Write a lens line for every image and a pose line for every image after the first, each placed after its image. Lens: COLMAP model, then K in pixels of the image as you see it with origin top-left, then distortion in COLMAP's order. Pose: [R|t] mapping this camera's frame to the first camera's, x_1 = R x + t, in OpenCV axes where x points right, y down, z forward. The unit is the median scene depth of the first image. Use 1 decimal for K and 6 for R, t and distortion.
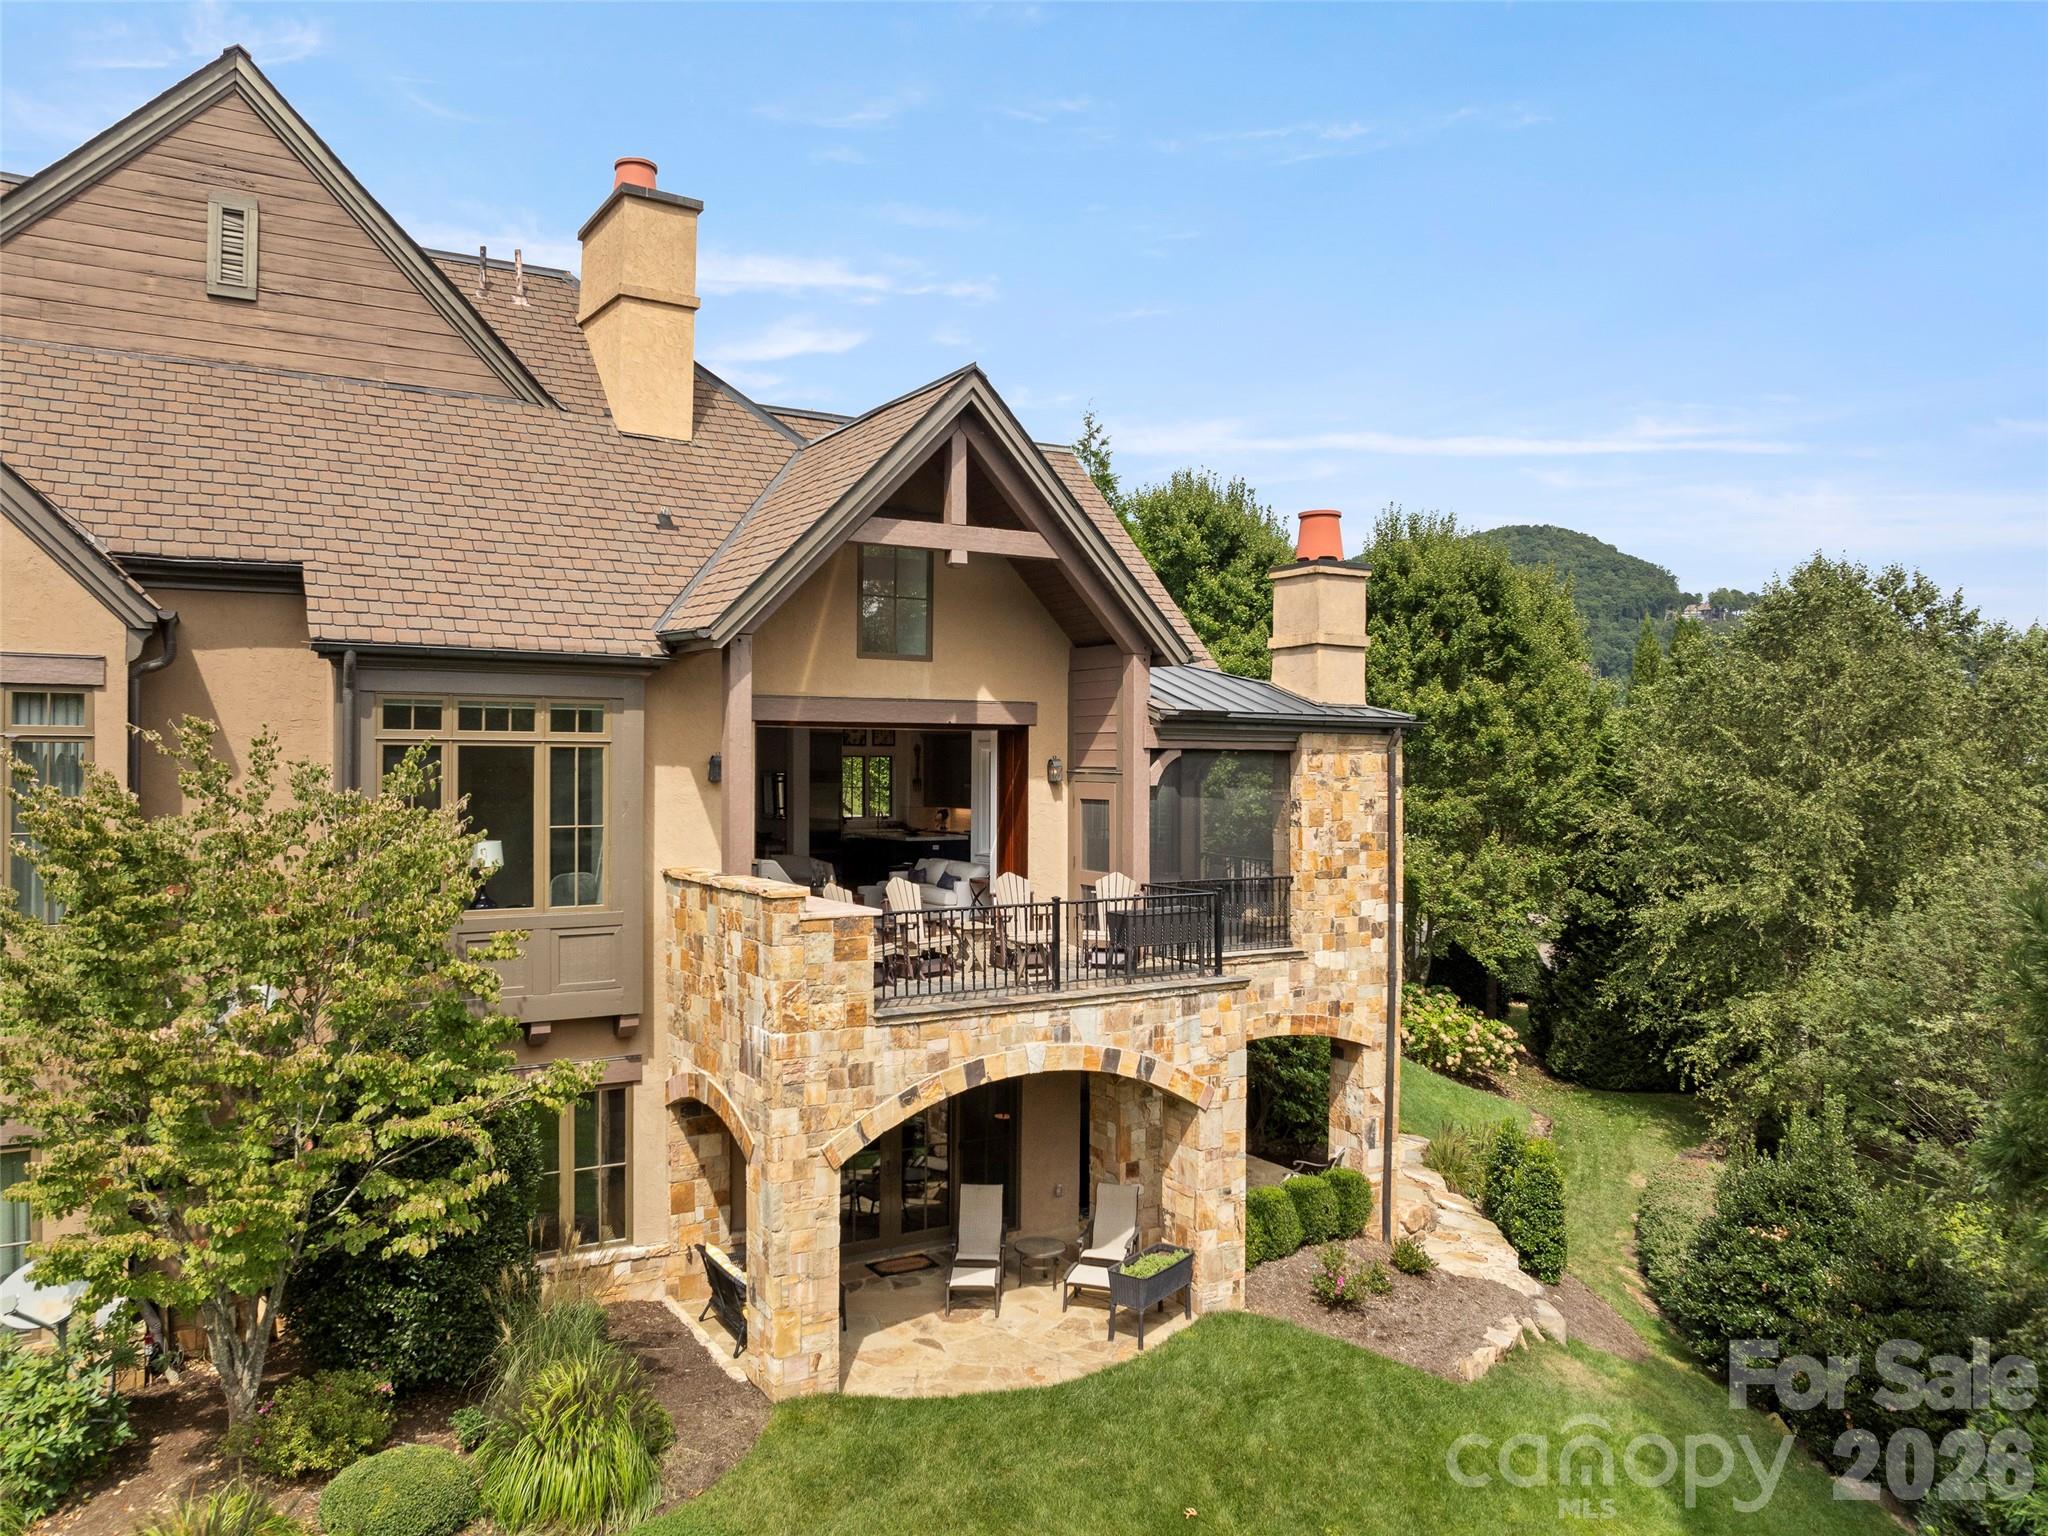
lens RADIAL K [[1448.6, 0, 1024.0], [0, 1448.6, 768.0], [0, 0, 1]] dist [-0.040371, -0.002994]
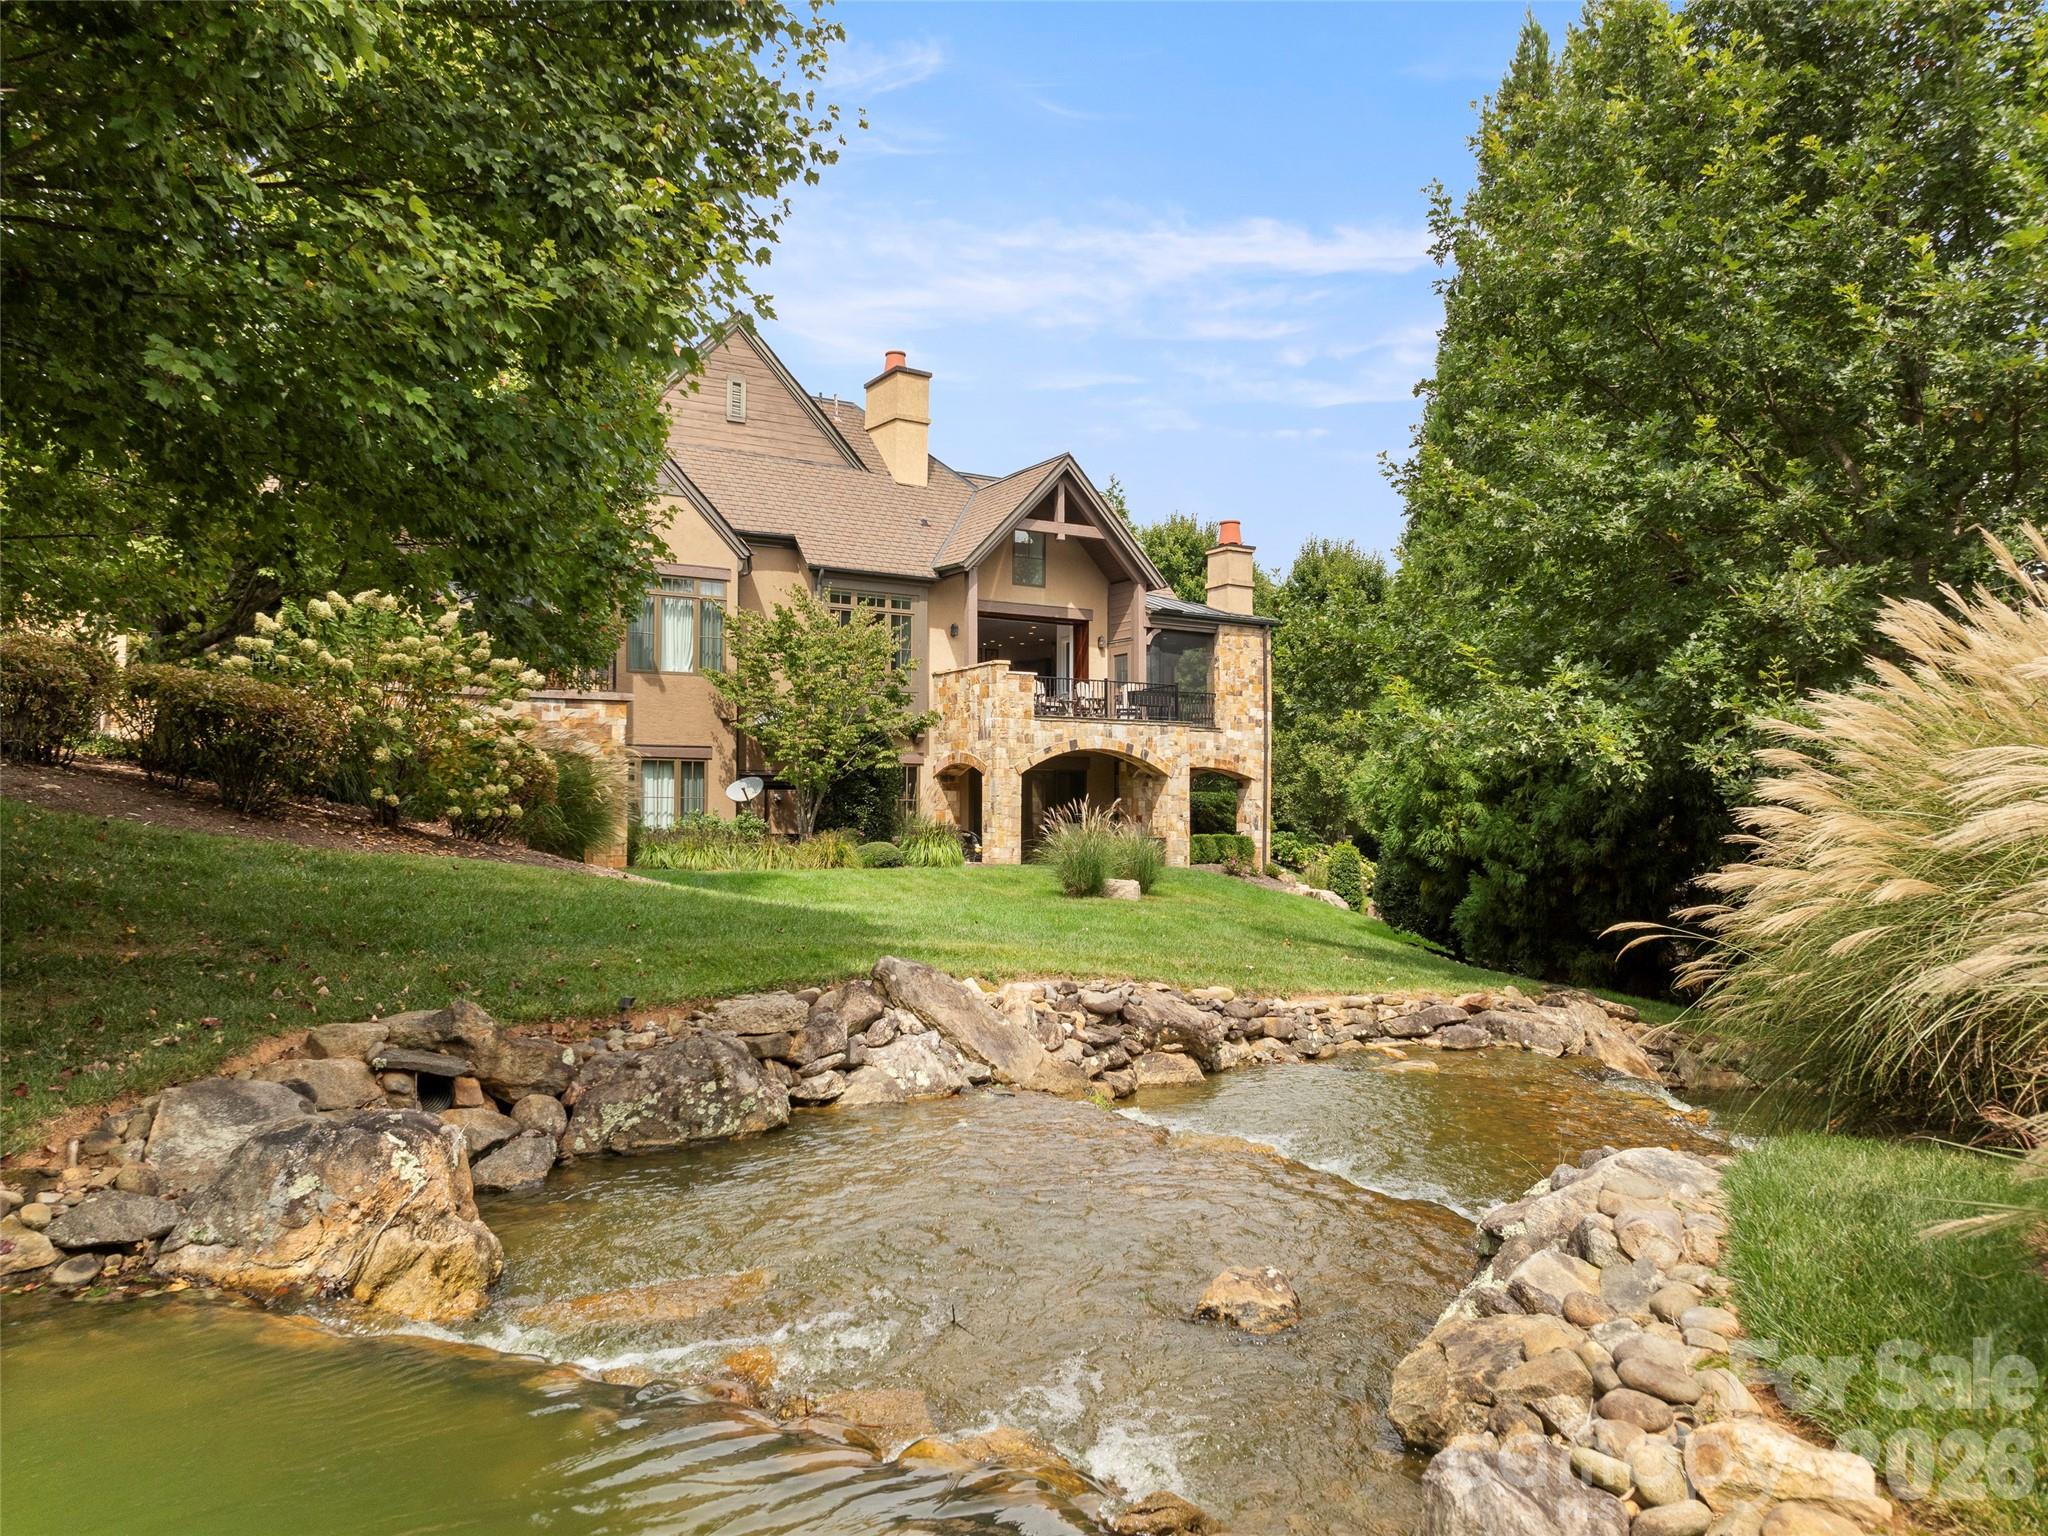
lens RADIAL K [[1413.2, 0, 1024.0], [0, 1413.2, 768.0], [0, 0, 1]] dist [-0.007773, -0.008055]
pose [[0.999977, -0.002411, -0.006294, -0.083850], [0.002189, 0.999384, -0.035040, 0.273415], [0.006375, 0.035026, 0.999366, -1.117843]]
